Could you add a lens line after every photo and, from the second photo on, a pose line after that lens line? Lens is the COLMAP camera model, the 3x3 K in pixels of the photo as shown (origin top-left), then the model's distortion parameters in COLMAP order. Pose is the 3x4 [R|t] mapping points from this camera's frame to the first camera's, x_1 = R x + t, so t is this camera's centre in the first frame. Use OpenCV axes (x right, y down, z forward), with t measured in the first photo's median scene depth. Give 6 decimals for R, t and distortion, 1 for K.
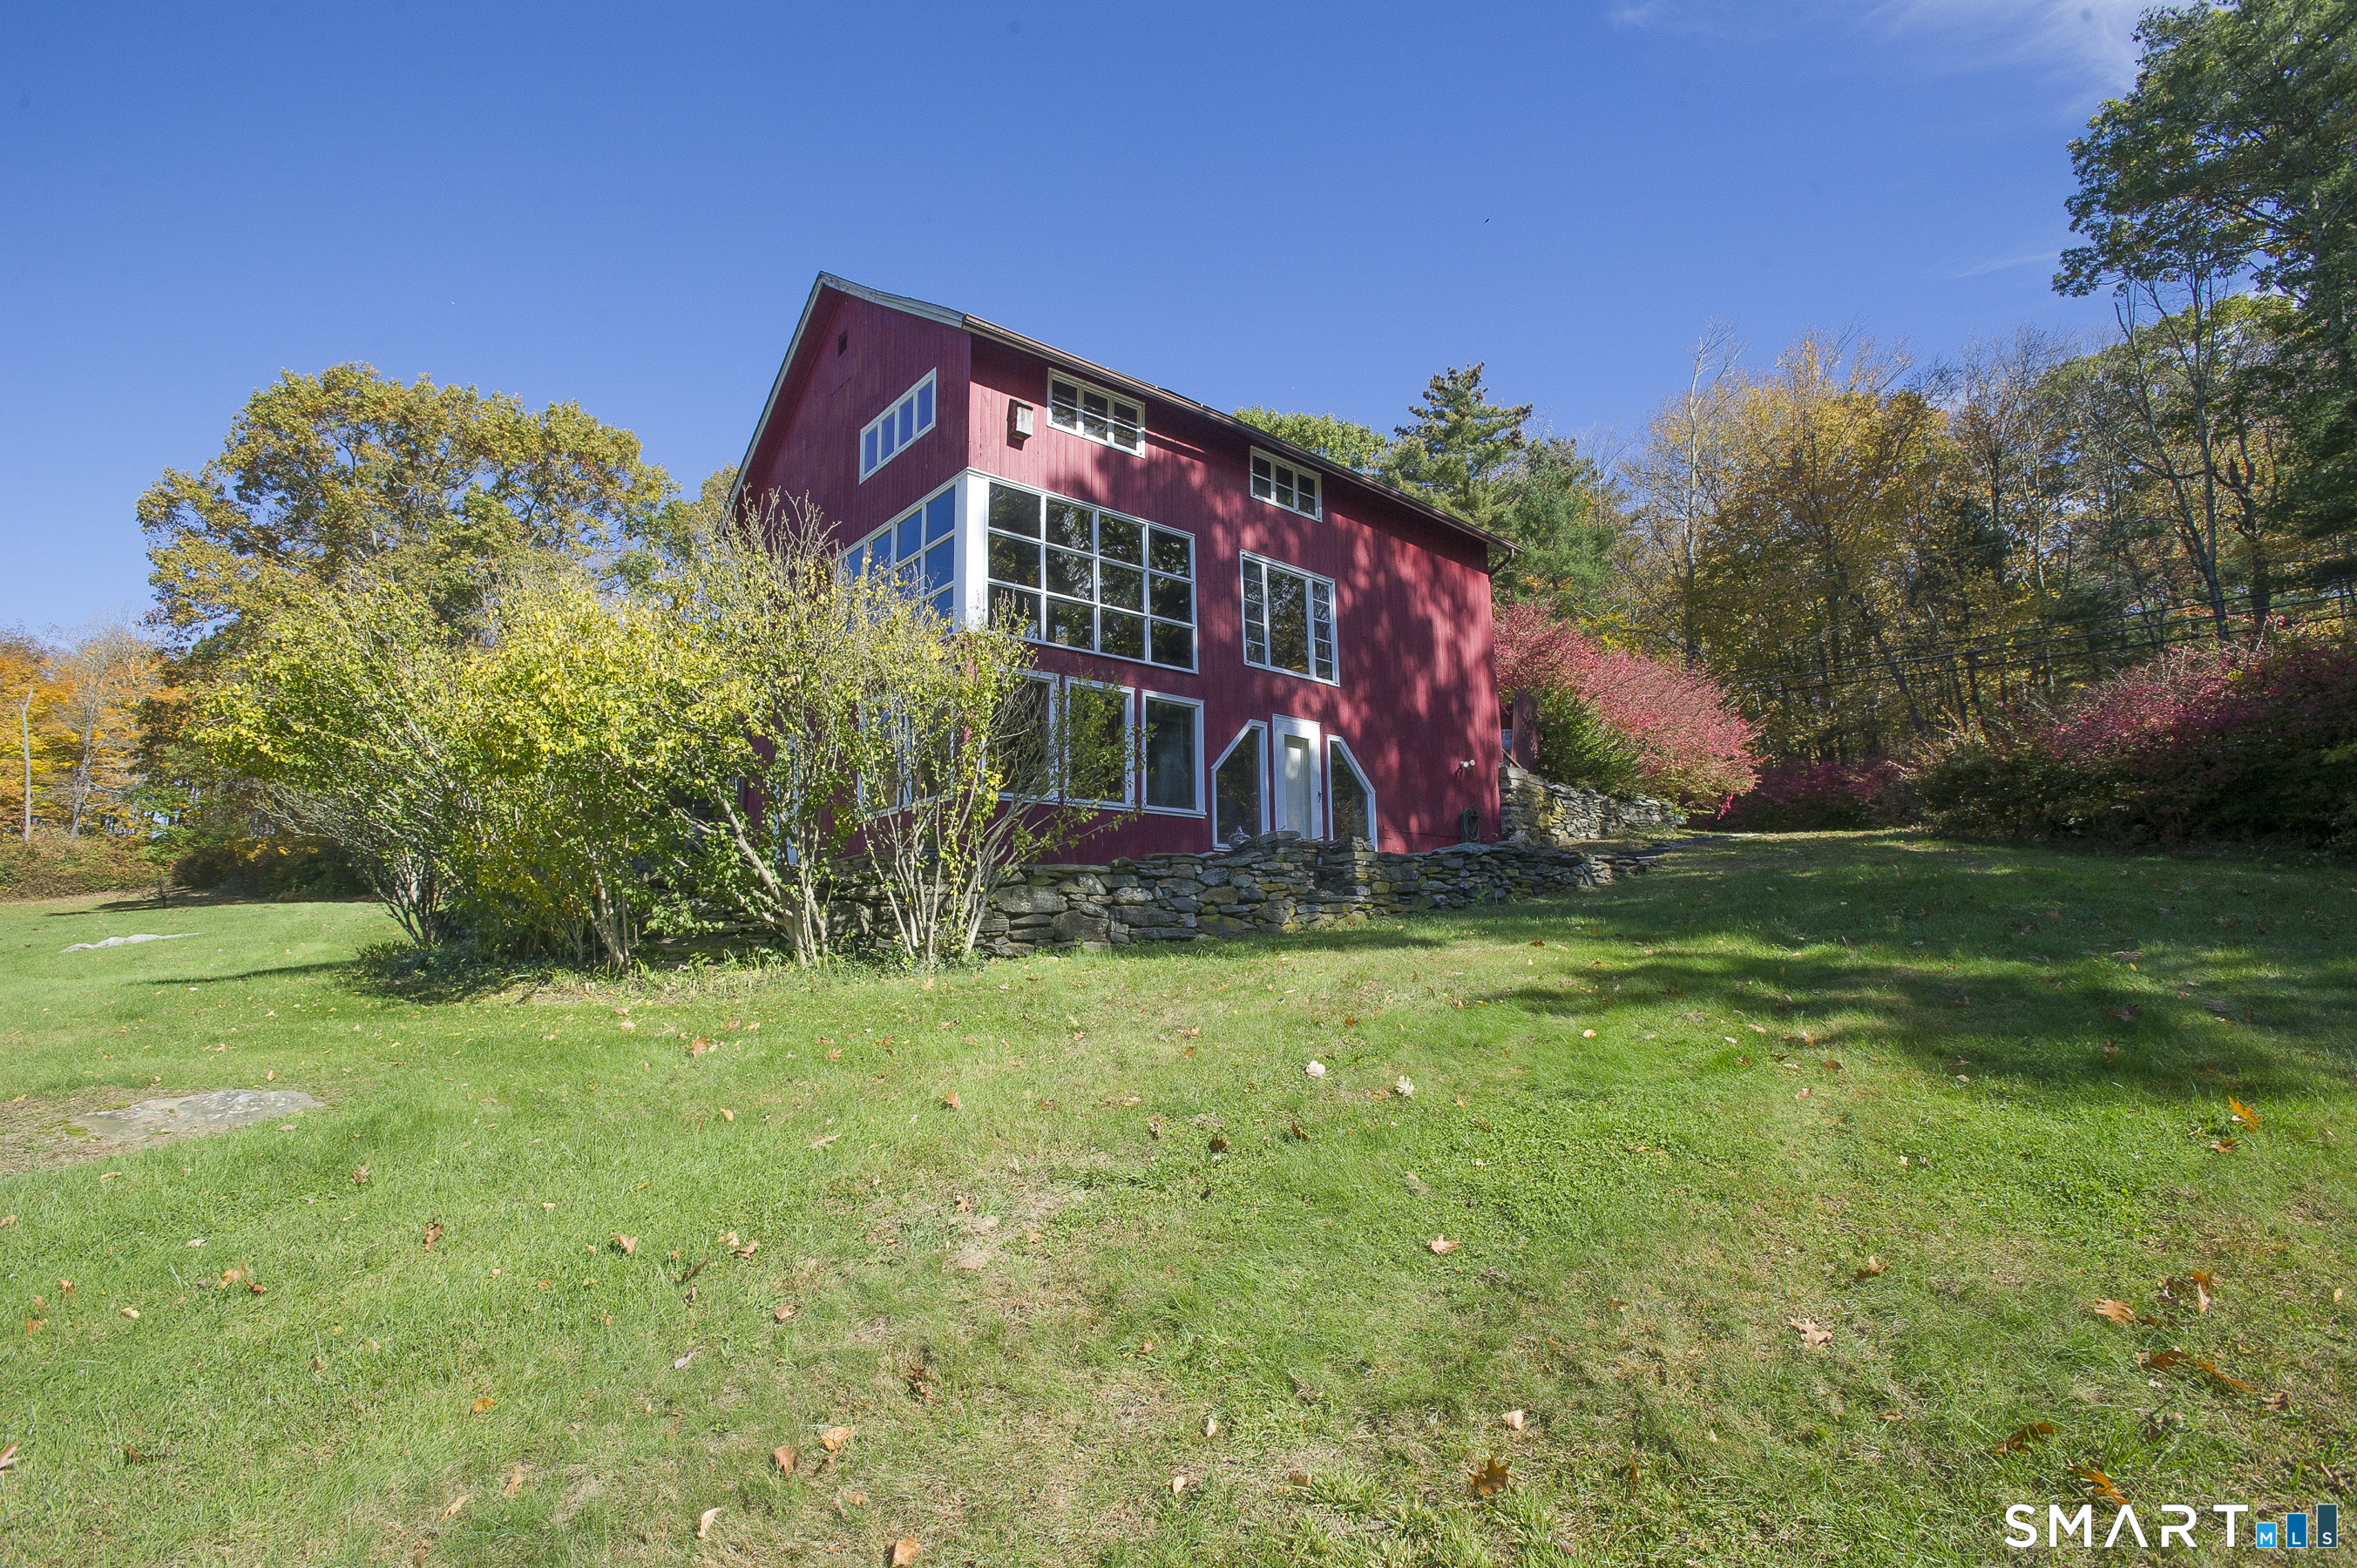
lens RADIAL K [[1143.8, 0, 1176.4], [0, 1143.8, 789.0], [0, 0, 1]] dist [-0.068961, 0.026152]
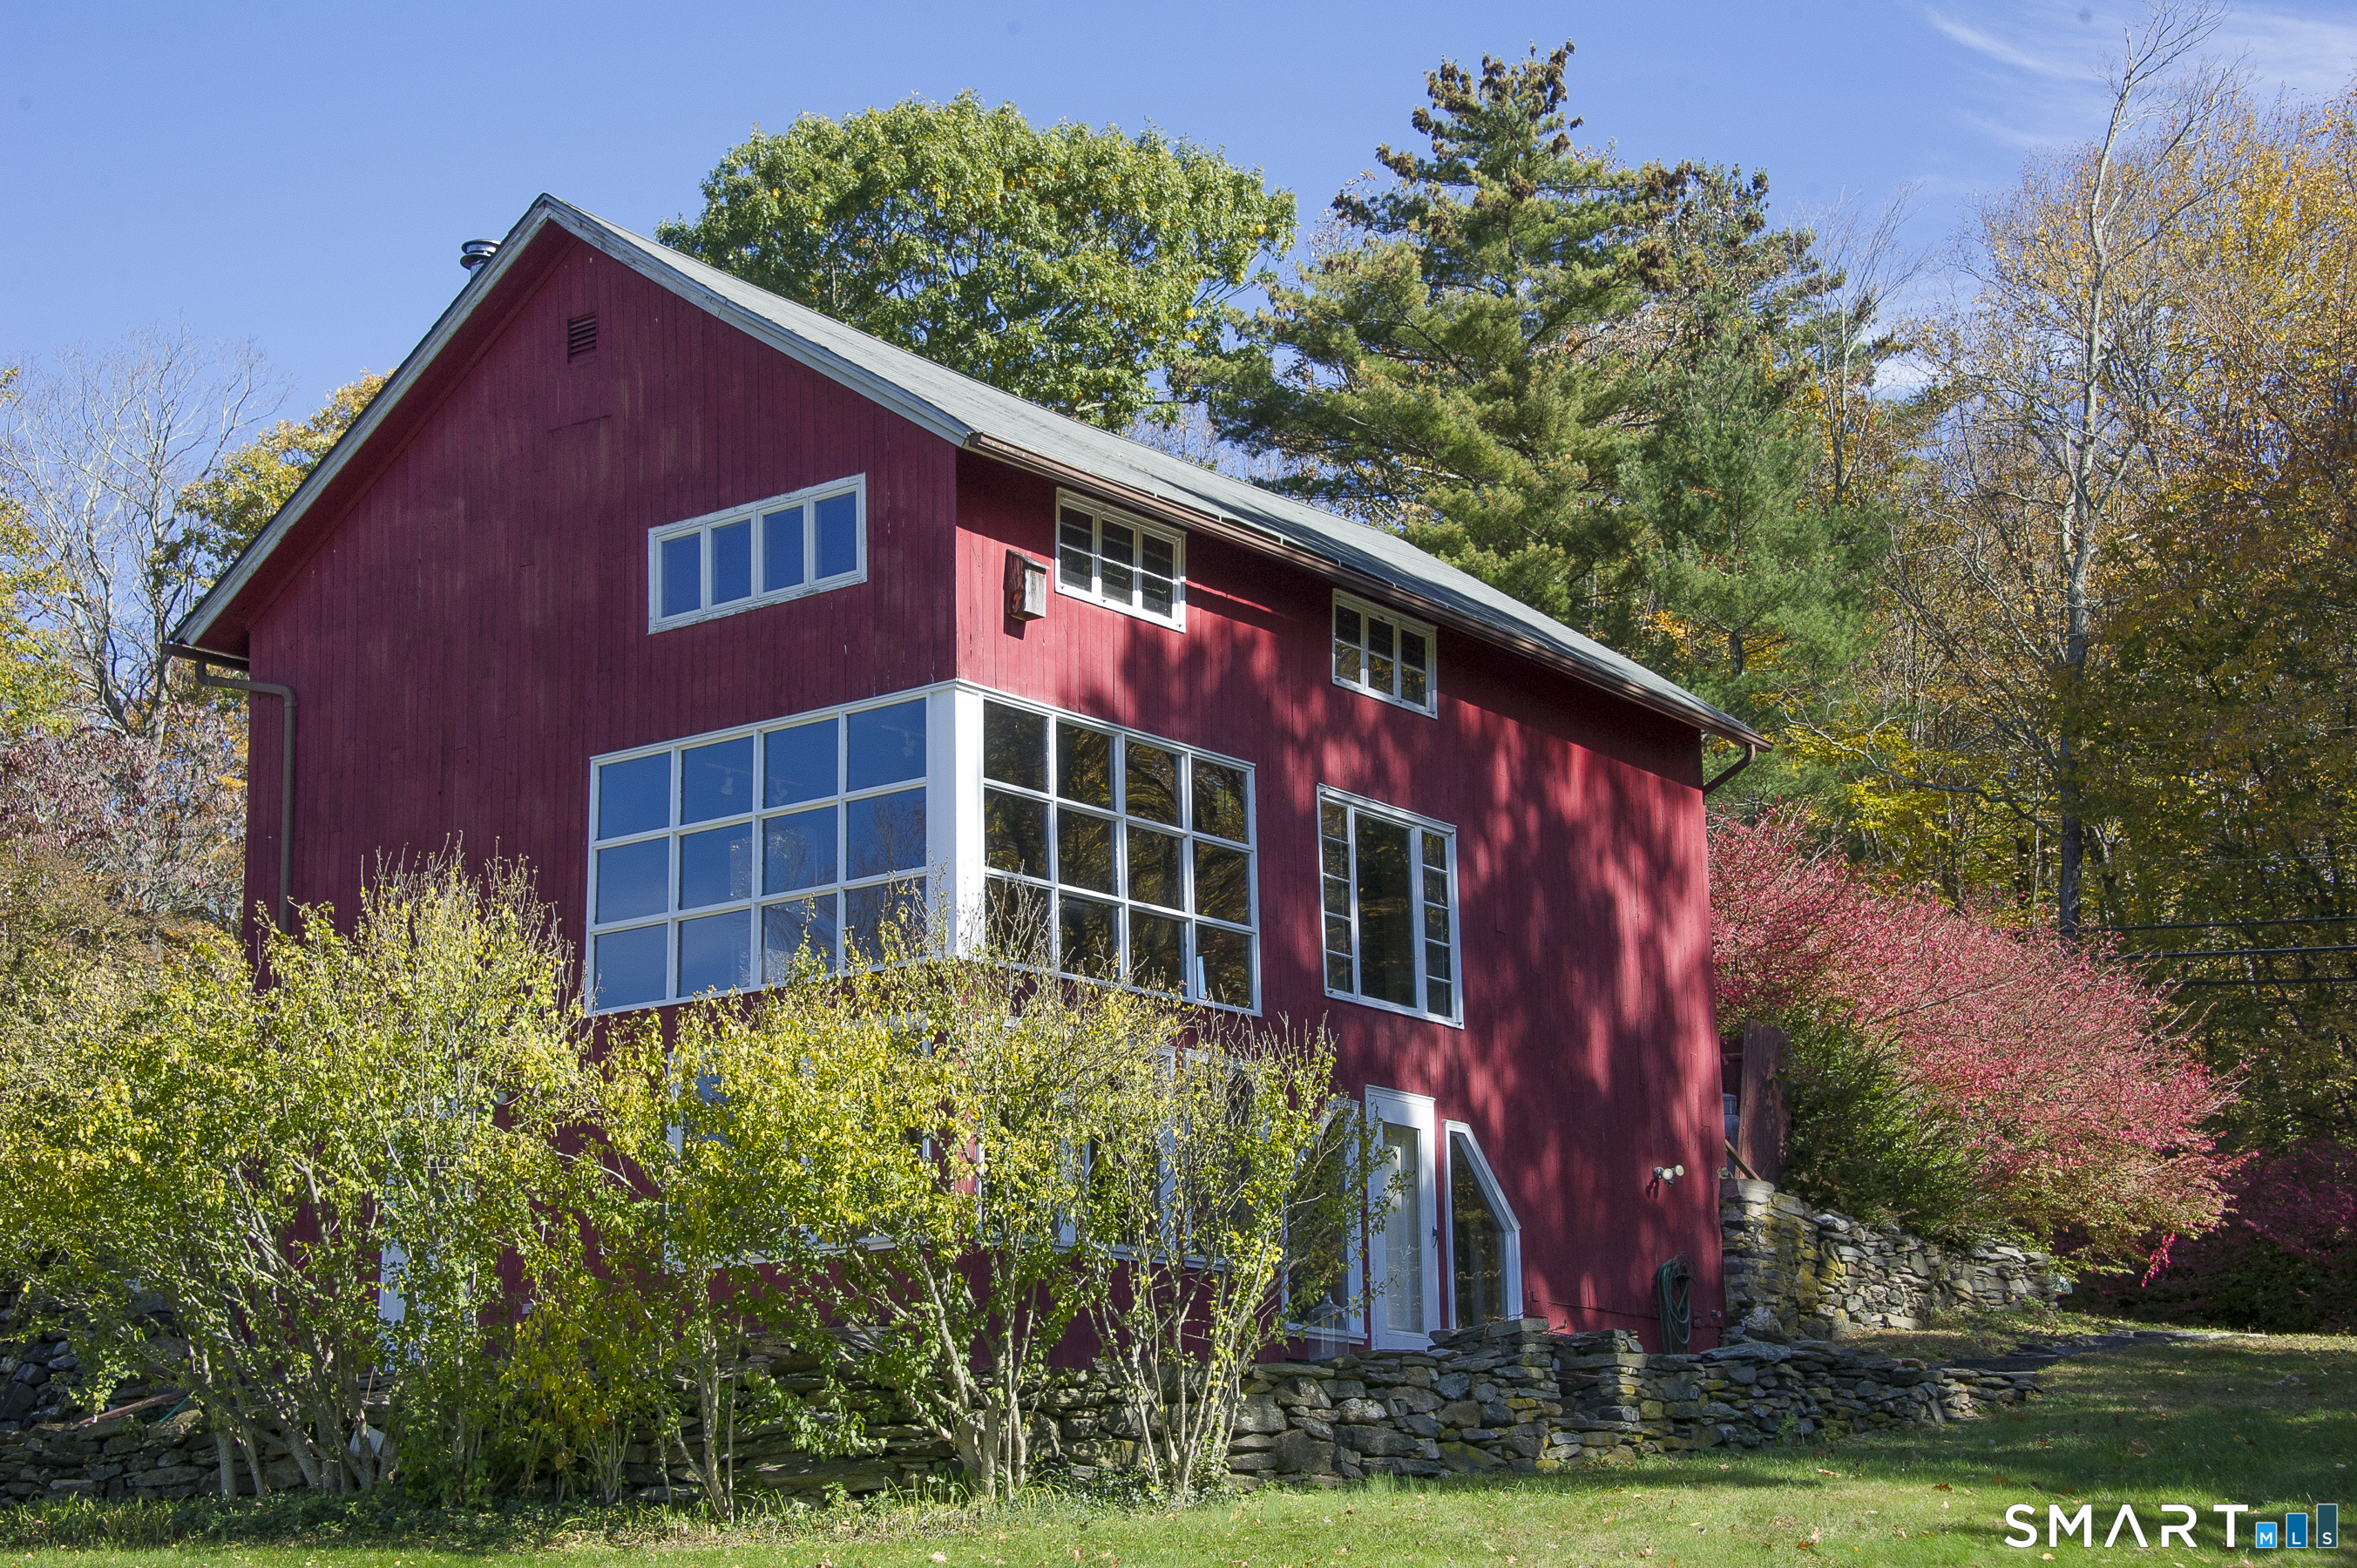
lens RADIAL K [[3877.2, 0, 1178.5], [0, 3877.2, 784.0], [0, 0, 1]] dist [0.409130, 0.193767]
pose [[0.976398, 0.049640, 0.210195, -0.396908], [-0.033704, 0.996326, -0.078731, -0.057803], [-0.213331, 0.069789, 0.974484, -0.804203]]
